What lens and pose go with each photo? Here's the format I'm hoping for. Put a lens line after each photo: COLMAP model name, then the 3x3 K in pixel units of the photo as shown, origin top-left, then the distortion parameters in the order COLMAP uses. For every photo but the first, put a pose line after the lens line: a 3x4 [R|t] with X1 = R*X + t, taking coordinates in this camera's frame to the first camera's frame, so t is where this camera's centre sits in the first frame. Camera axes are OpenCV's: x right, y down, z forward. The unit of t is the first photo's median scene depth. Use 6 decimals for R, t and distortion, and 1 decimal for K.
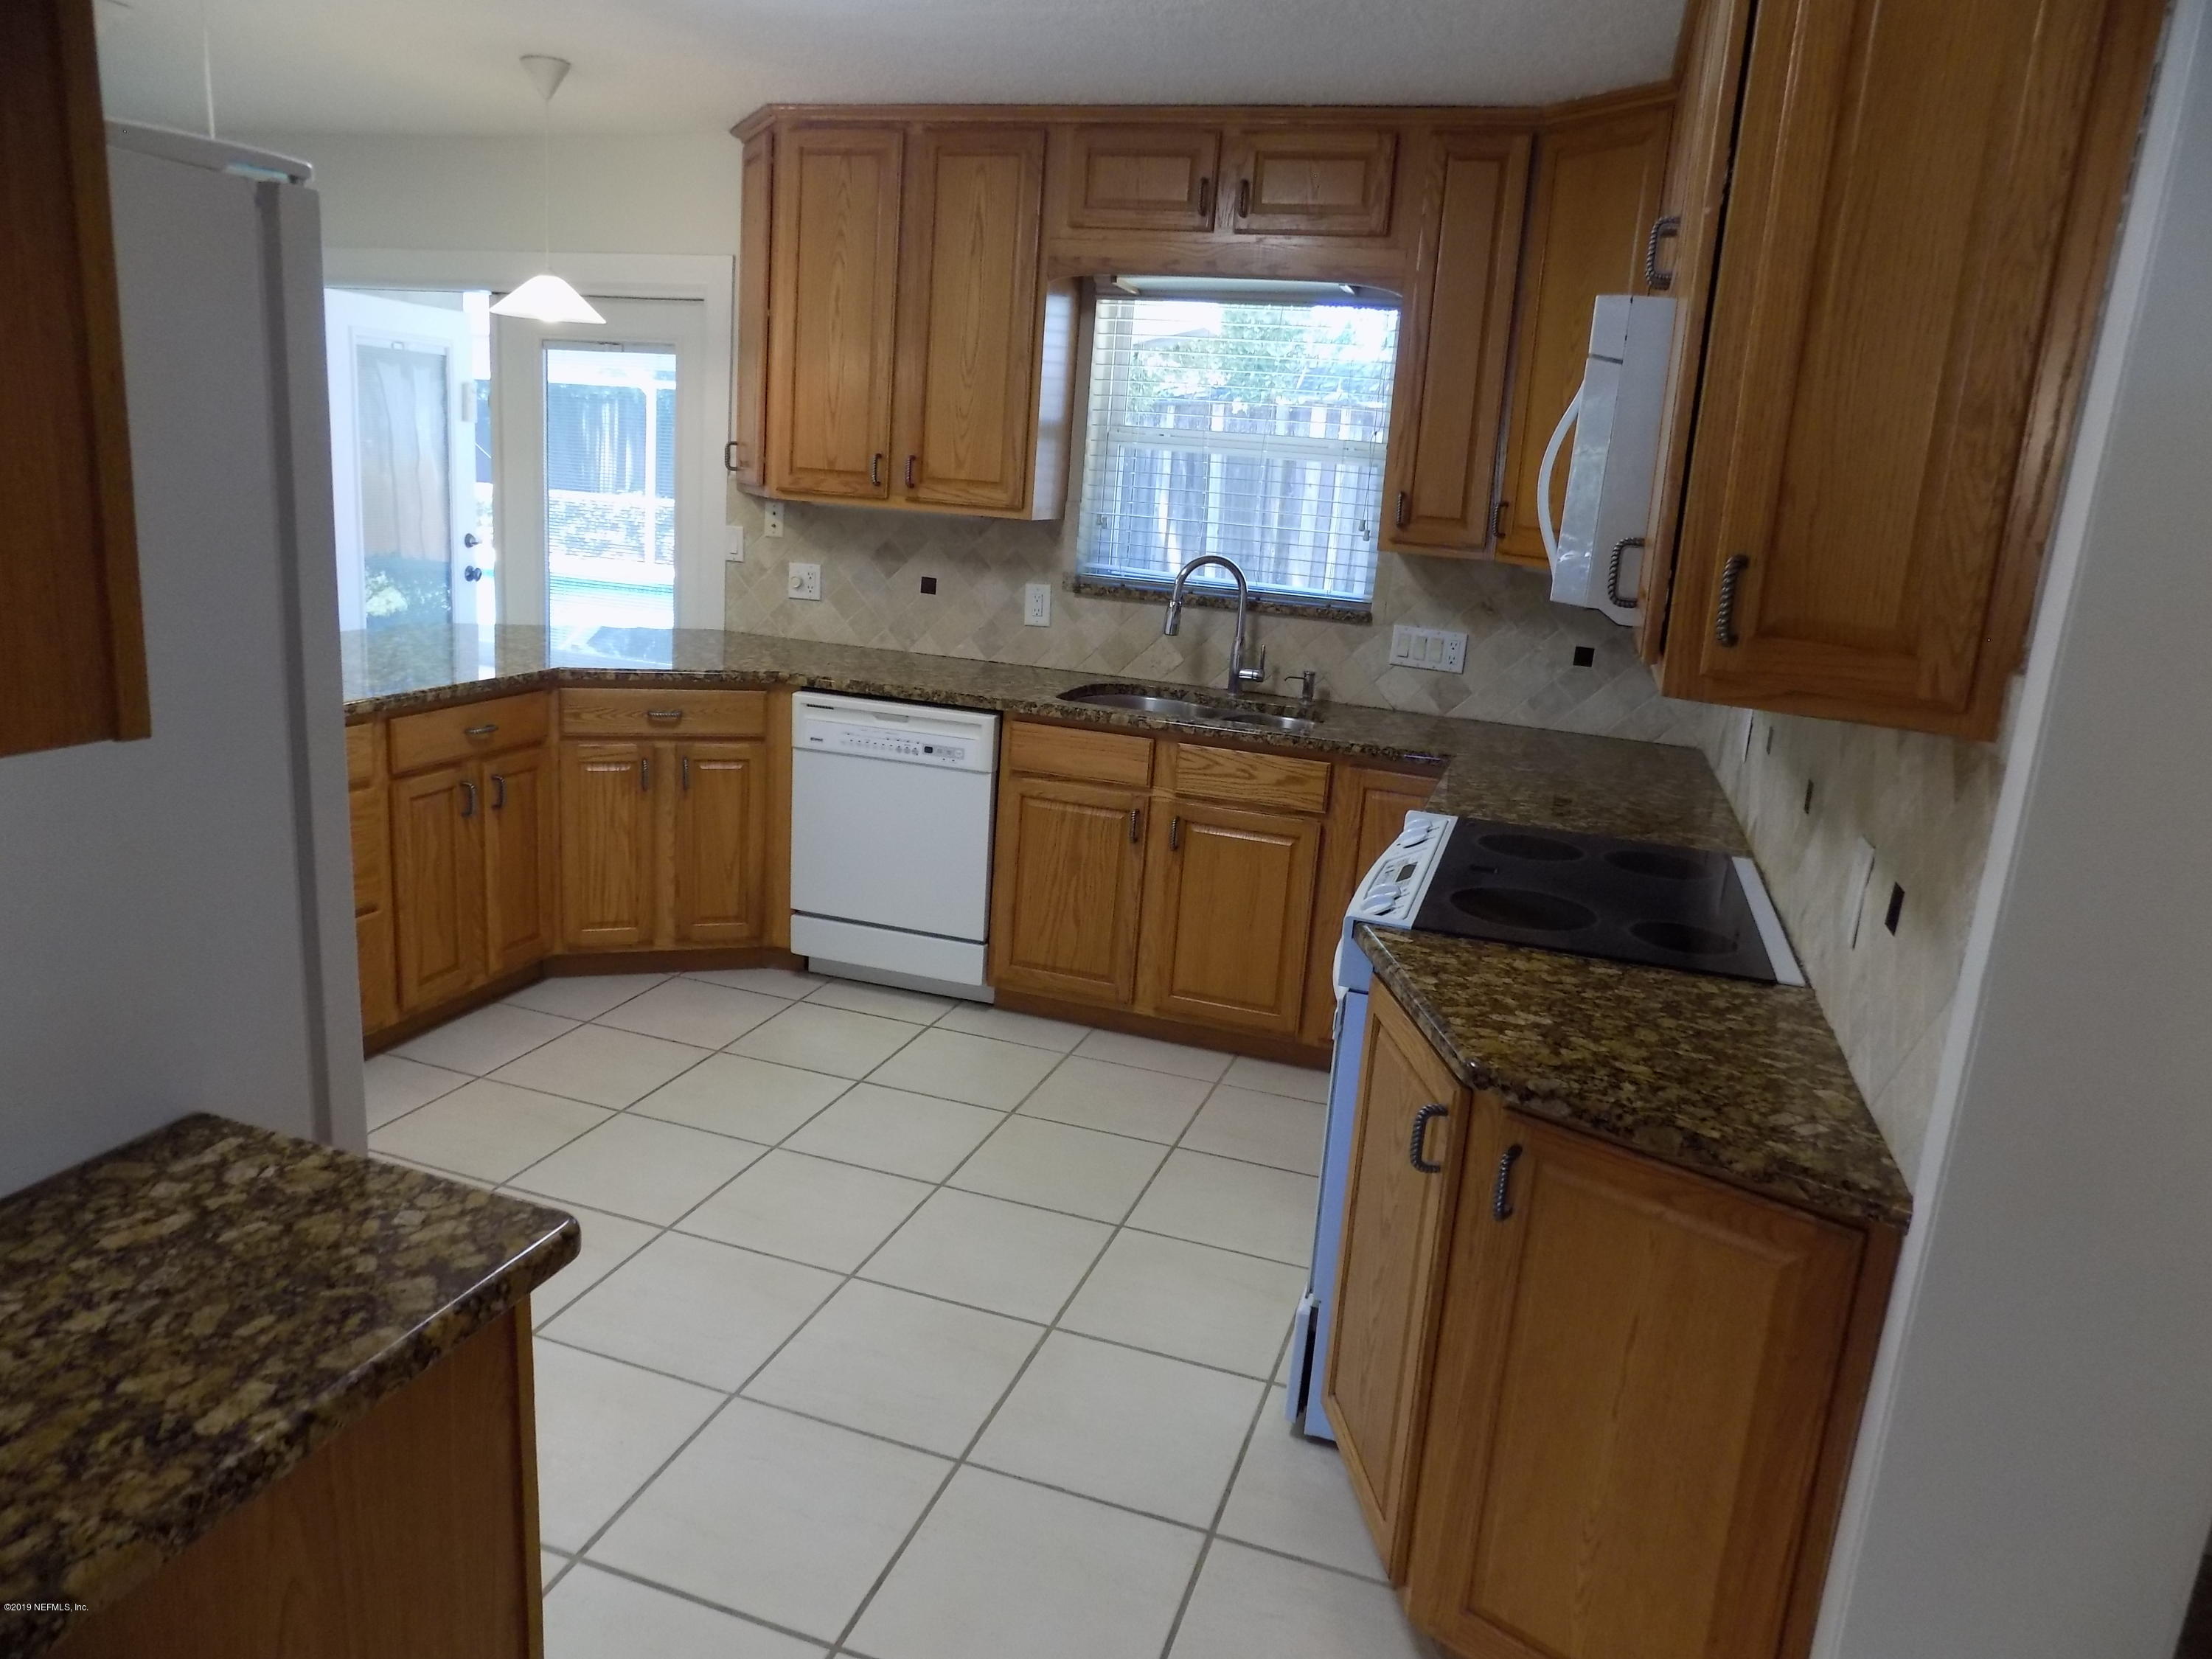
lens RADIAL K [[1492.8, 0, 1104.2], [0, 1492.8, 820.5], [0, 0, 1]] dist [-0.009349, 0.009588]
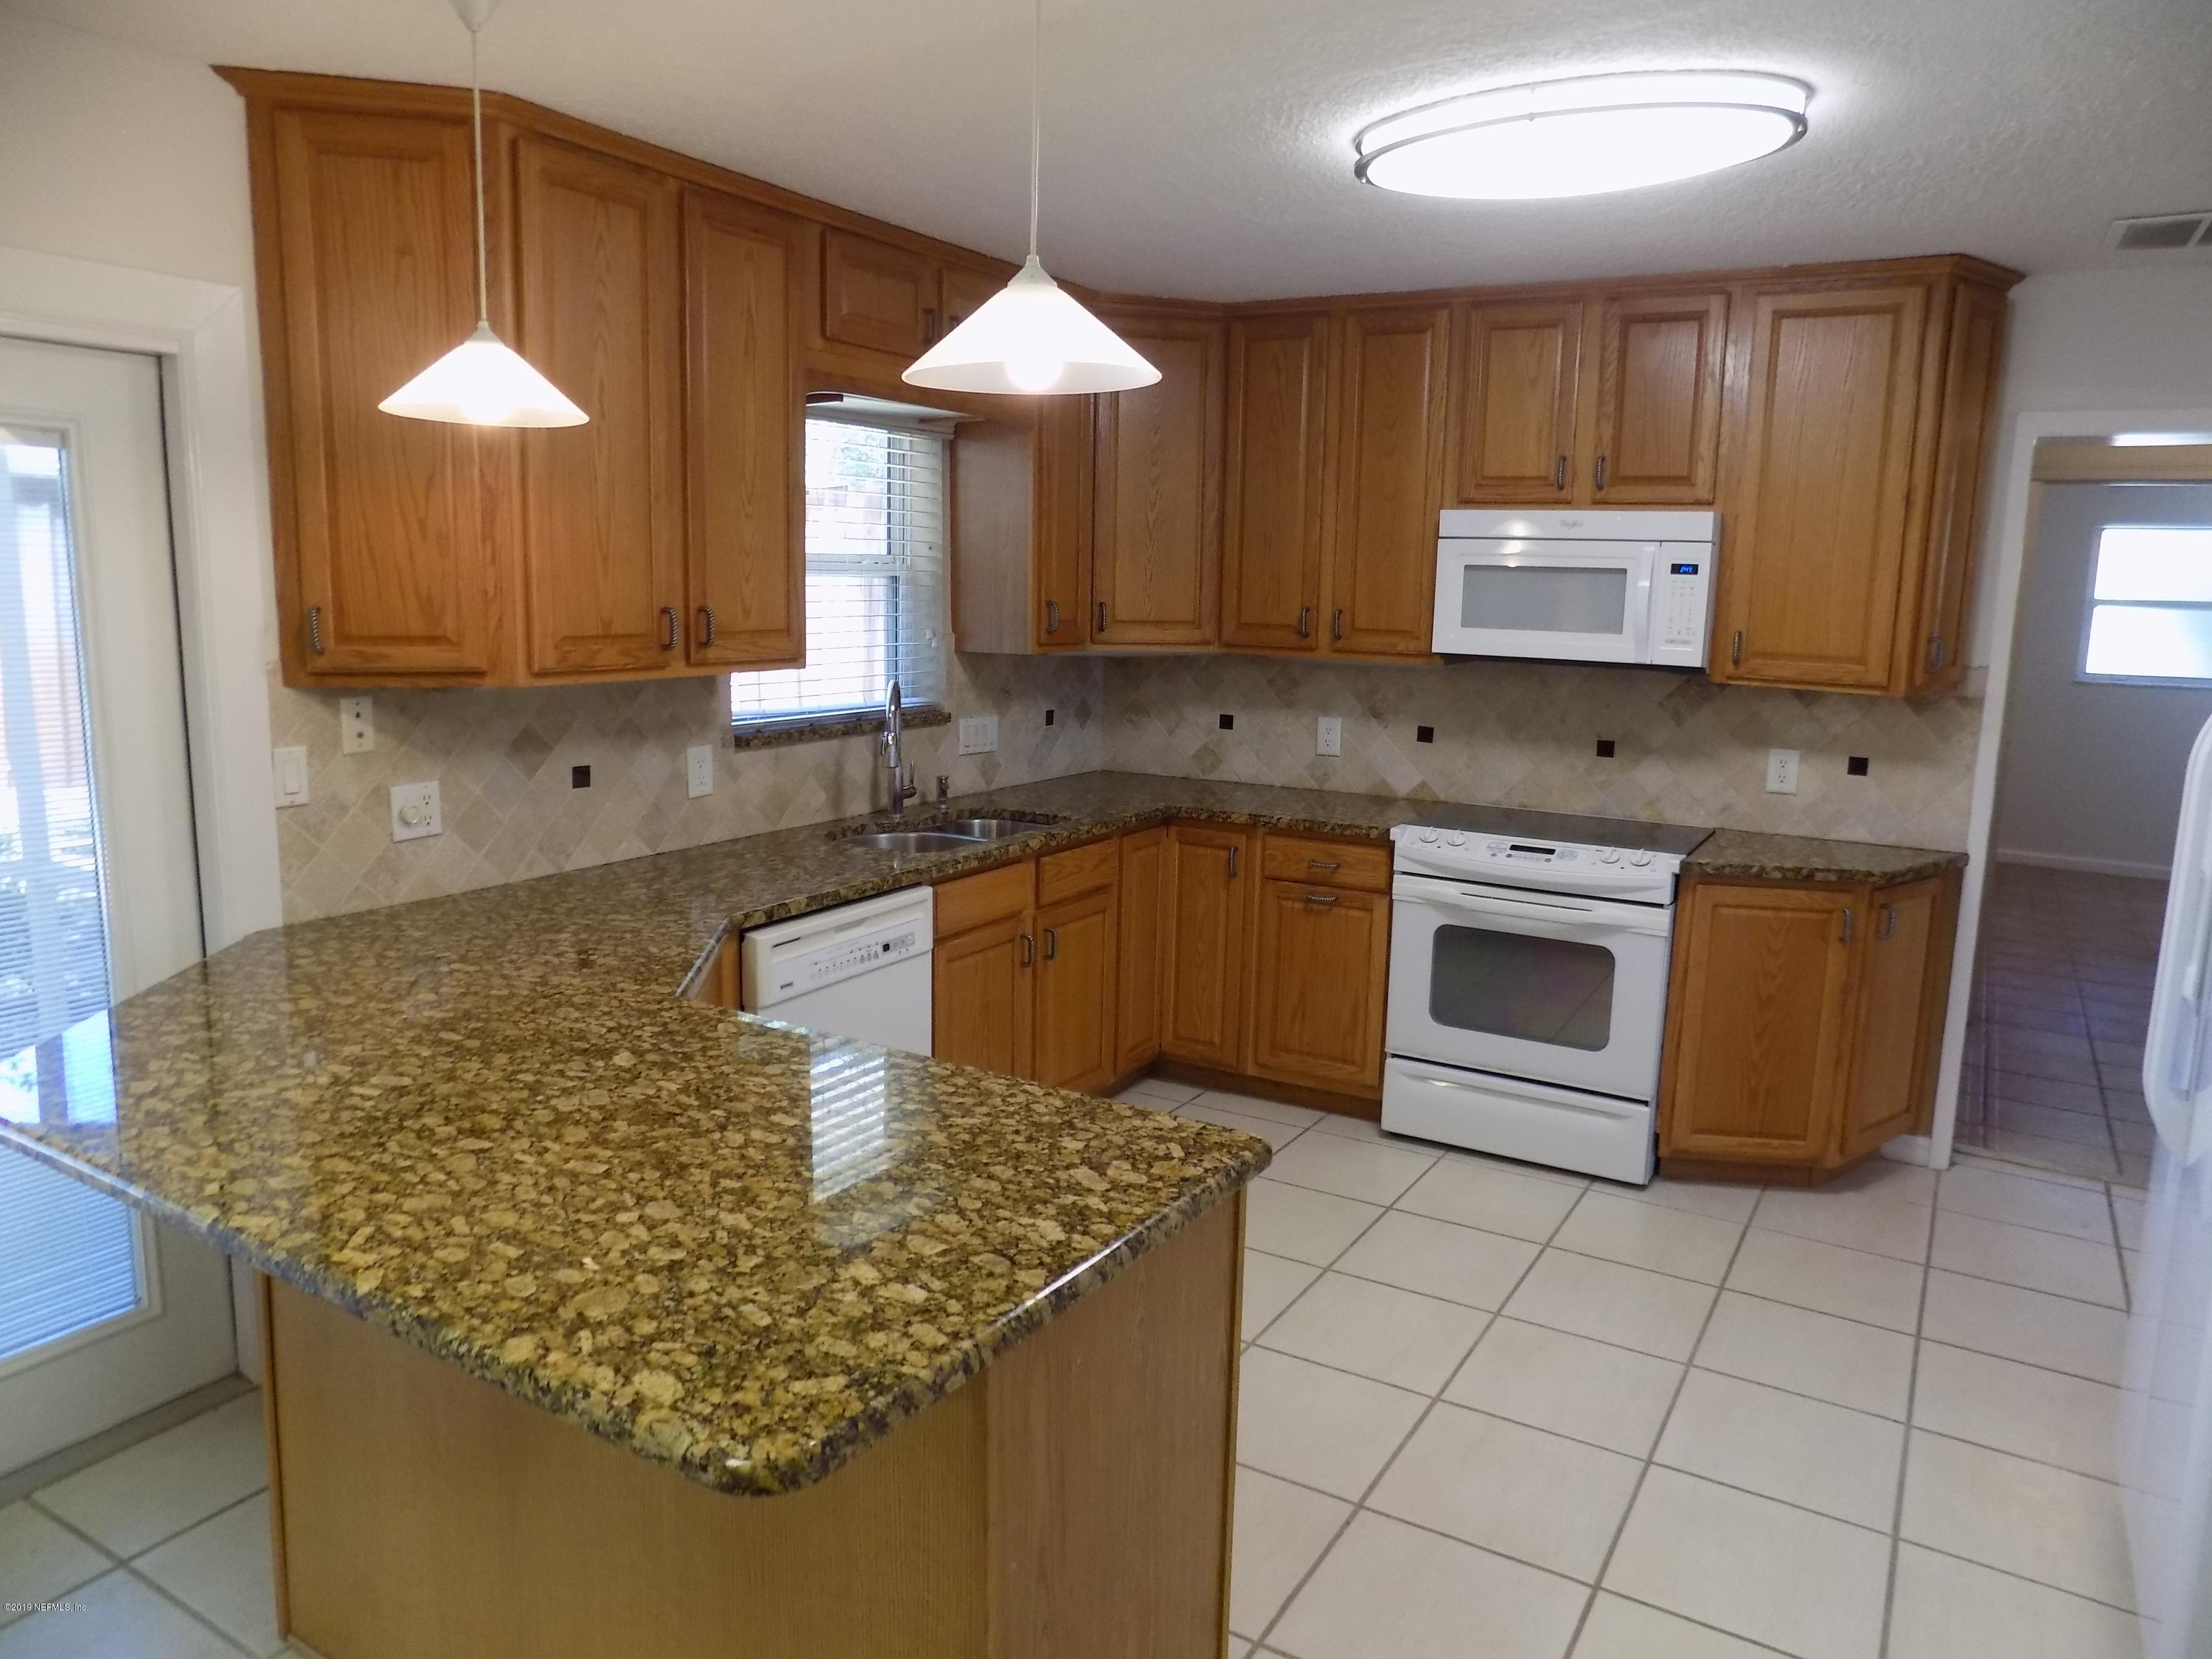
lens RADIAL K [[1492.8, 0, 1105.0], [0, 1492.8, 827.0], [0, 0, 1]] dist [-0.009349, 0.009588]
pose [[0.217641, -0.226126, 0.949473, -0.790846], [0.232558, 0.956789, 0.174560, -0.208685], [-0.947918, 0.182816, 0.260824, 0.587994]]
